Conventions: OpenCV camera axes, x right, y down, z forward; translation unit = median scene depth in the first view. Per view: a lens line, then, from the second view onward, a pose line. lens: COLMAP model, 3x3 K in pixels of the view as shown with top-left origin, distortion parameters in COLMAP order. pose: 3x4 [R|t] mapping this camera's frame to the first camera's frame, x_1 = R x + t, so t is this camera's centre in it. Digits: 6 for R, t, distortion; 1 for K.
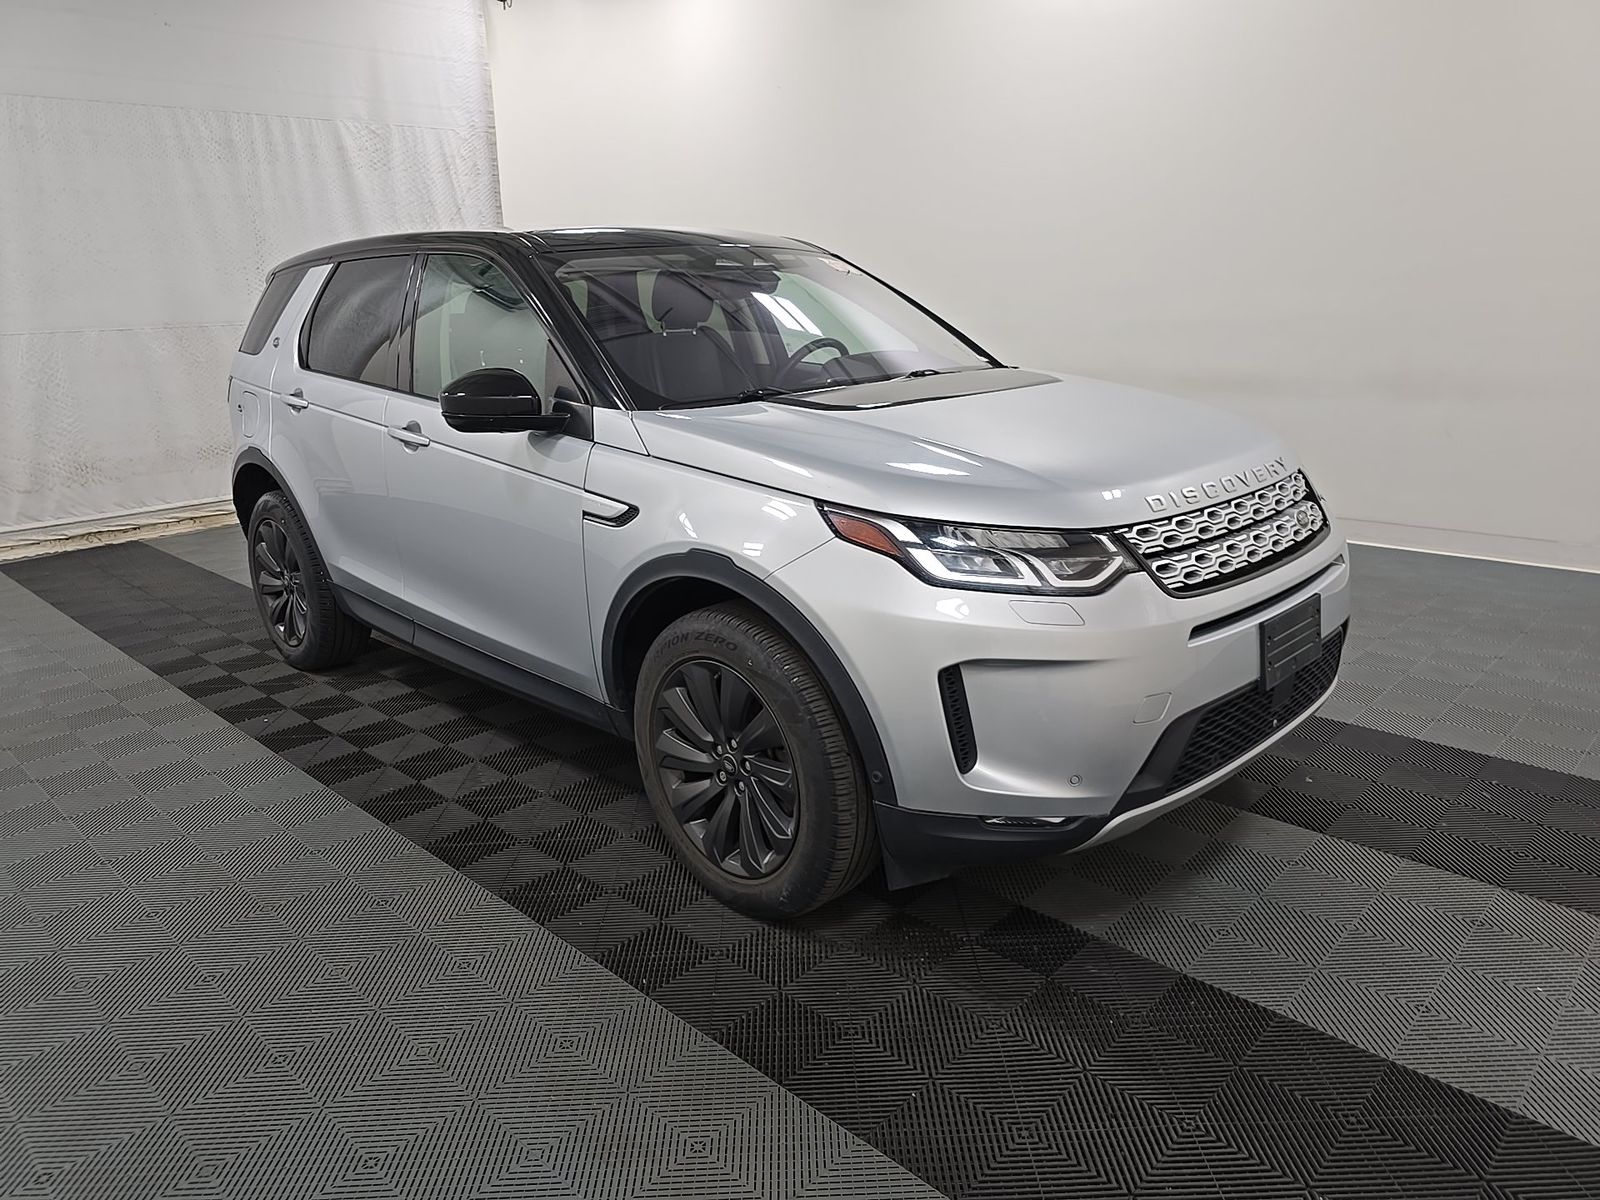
lens RADIAL K [[1071.0, 0, 800.0], [0, 1071.0, 600.0], [0, 0, 1]] dist [0.040802, -0.058720]
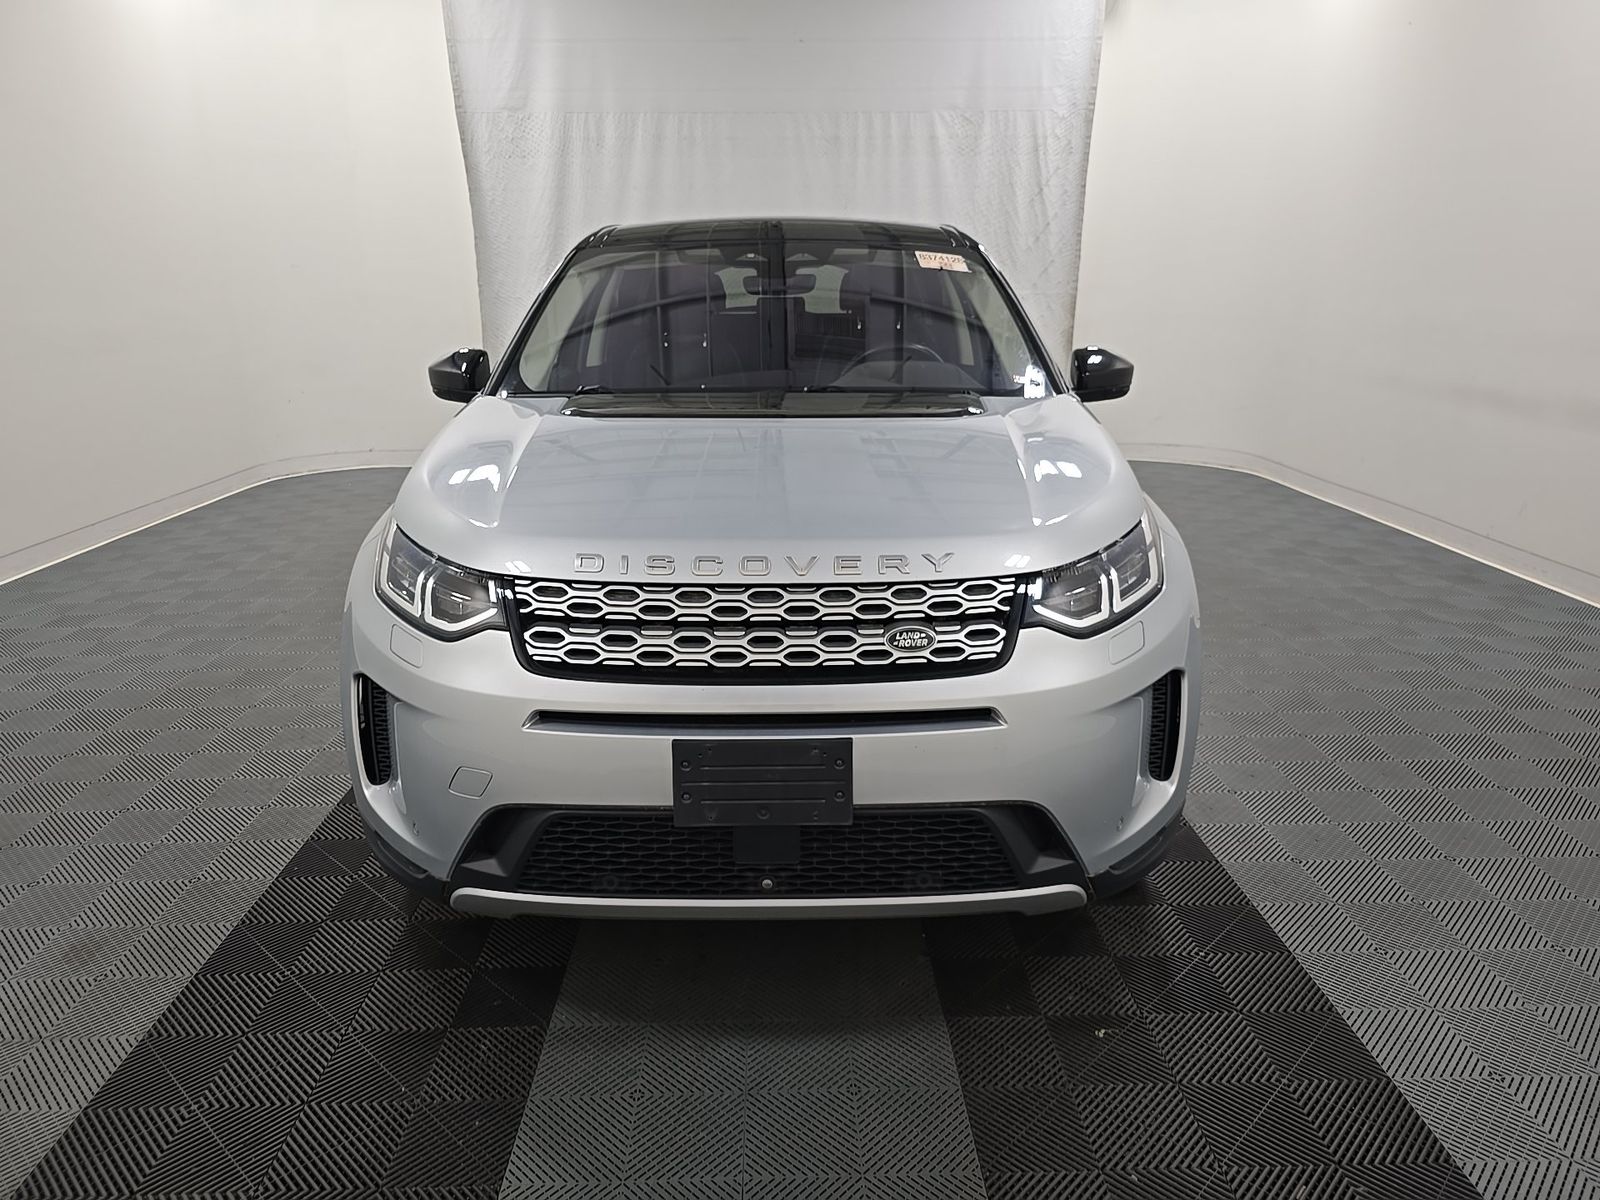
lens RADIAL K [[1071.0, 0, 800.0], [0, 1071.0, 600.0], [0, 0, 1]] dist [0.040802, -0.058720]
pose [[0.707042, 0.225387, -0.670292, 0.306868], [-0.208849, 0.972123, 0.106579, -0.055942], [0.675628, 0.064634, 0.734404, 0.148677]]
